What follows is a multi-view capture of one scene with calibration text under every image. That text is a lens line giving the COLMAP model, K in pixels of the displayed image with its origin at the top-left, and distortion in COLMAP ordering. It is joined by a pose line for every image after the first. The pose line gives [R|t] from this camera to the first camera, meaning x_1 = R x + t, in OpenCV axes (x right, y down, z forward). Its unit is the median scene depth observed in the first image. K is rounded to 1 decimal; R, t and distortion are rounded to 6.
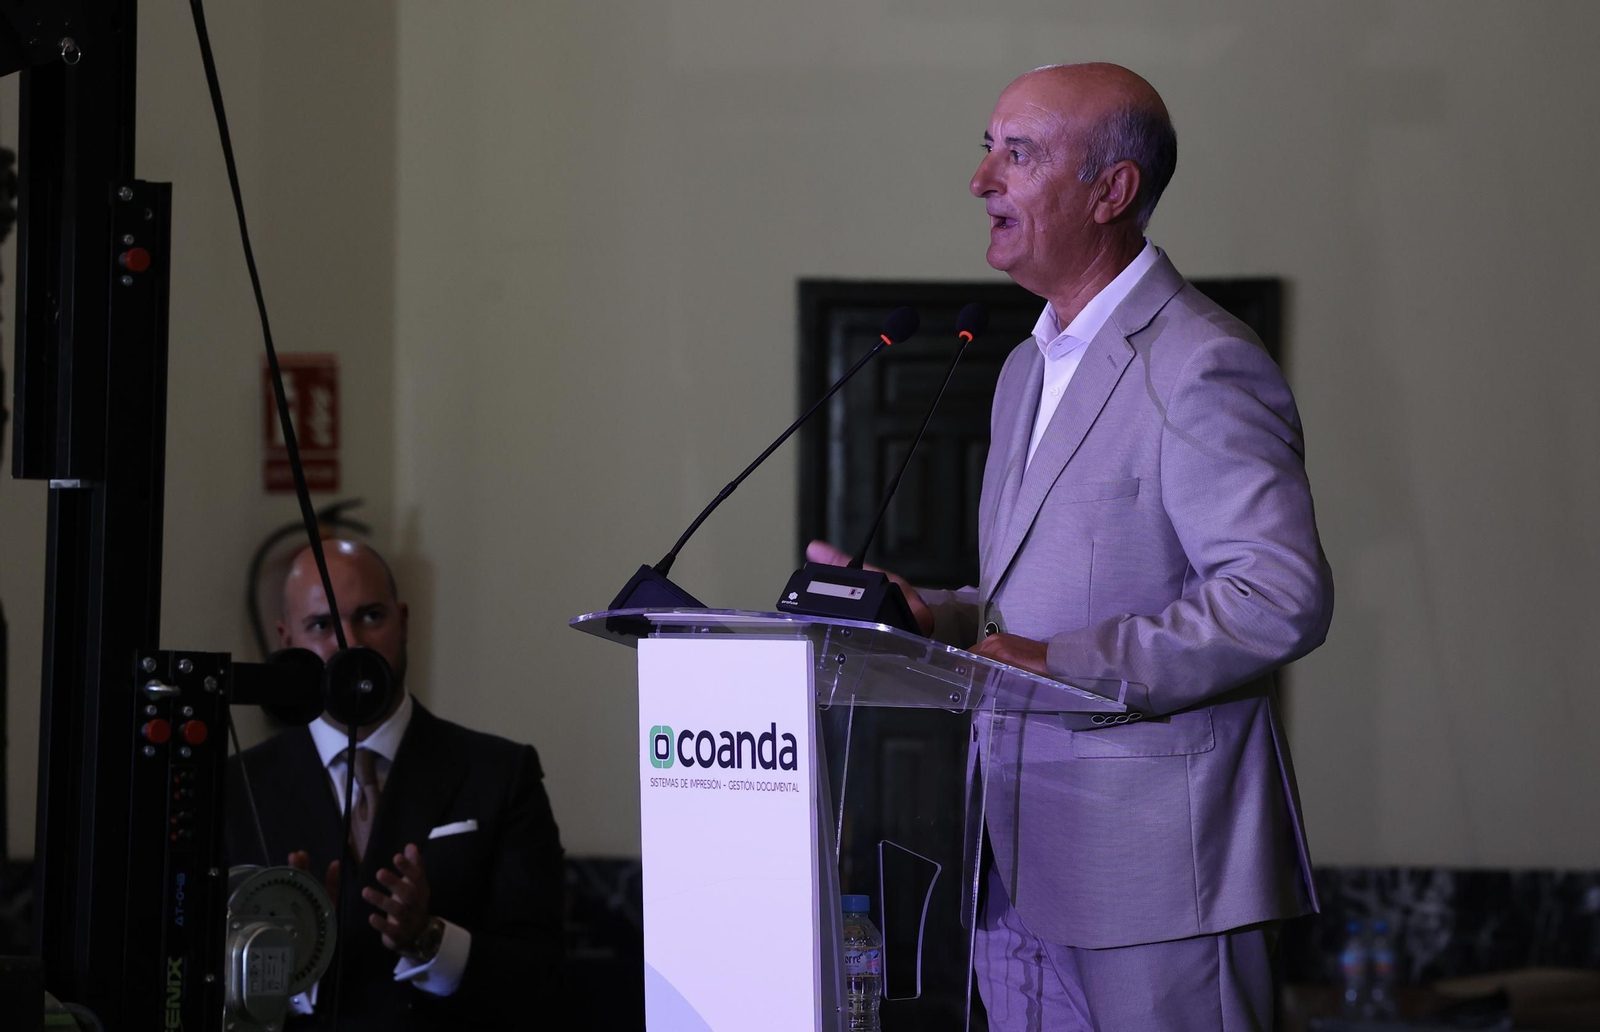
lens RADIAL K [[10948.5, 0, 800.0], [0, 10948.5, 516.0], [0, 0, 1]] dist [2.385422, -4.134816]
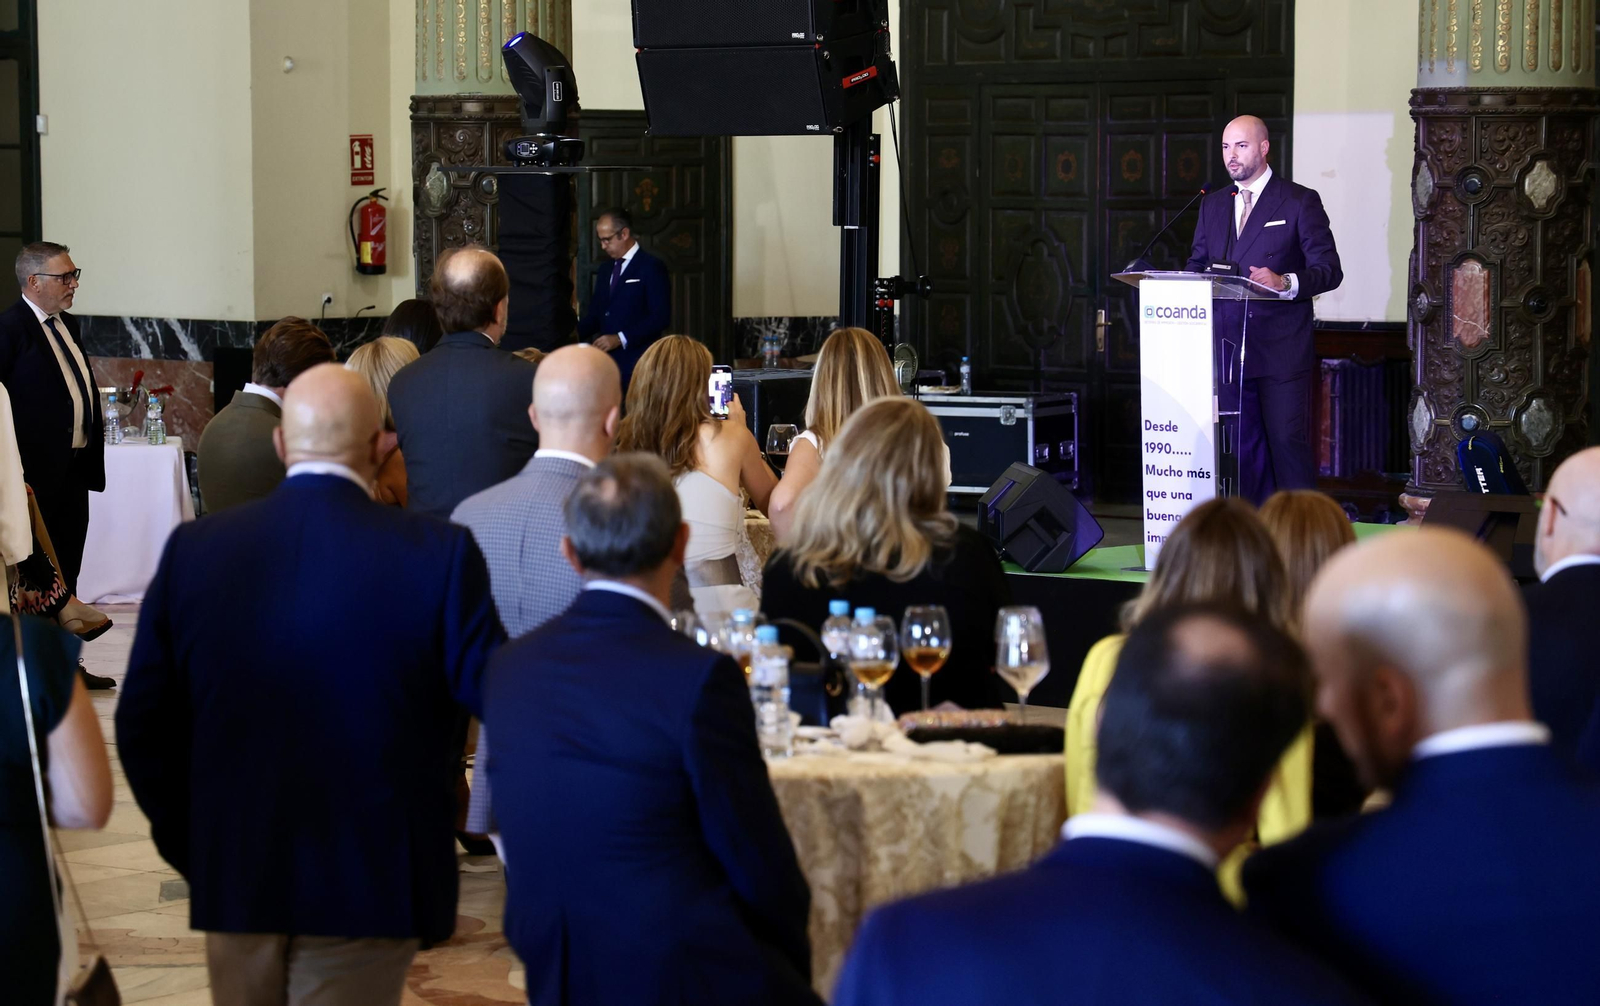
lens RADIAL K [[4990.9, 0, 795.1], [0, 4990.9, 431.1], [0, 0, 1]] dist [0.824005, -1.190028]
pose [[0.966663, -0.021972, 0.255108, -0.515851], [0.005368, 0.997832, 0.065600, -0.044572], [-0.255996, -0.062044, 0.964685, -0.472726]]
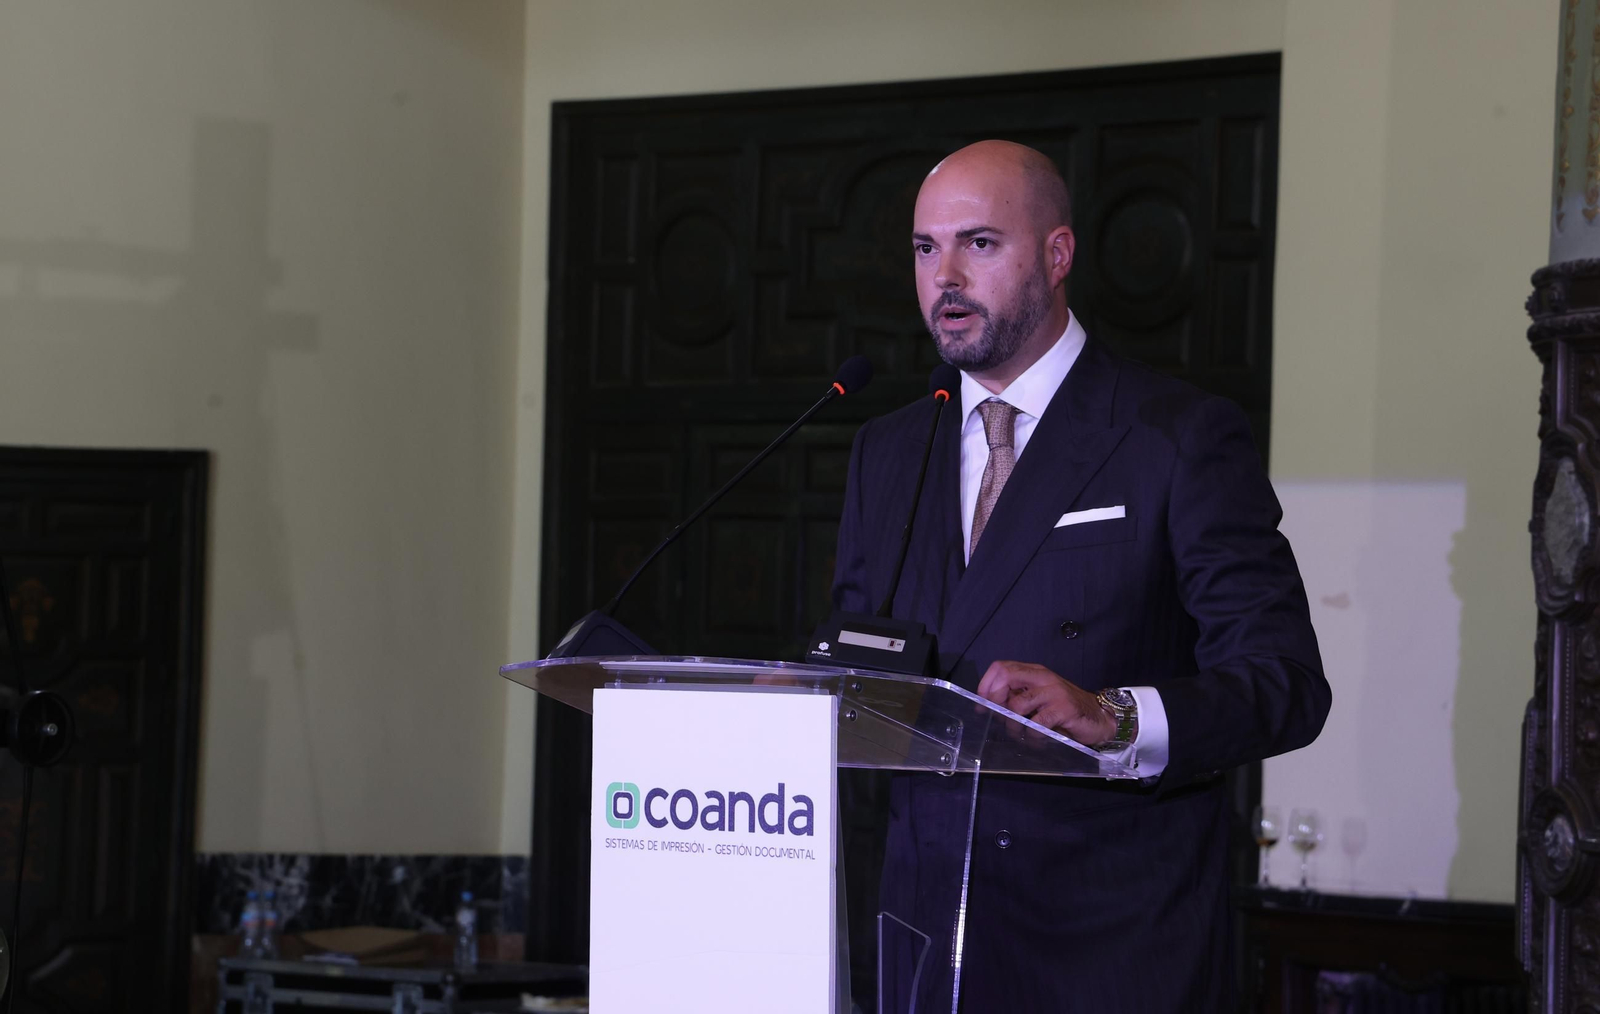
lens RADIAL K [[5275.3, 0, 800.0], [0, 5275.3, 507.0], [0, 0, 1]] dist [0.701403, 0.582843]
pose [[0.966923, 0.032258, 0.253019, -0.112752], [-0.025771, 0.999250, -0.028910, 0.008318], [-0.253762, 0.021433, 0.967029, 0.560245]]
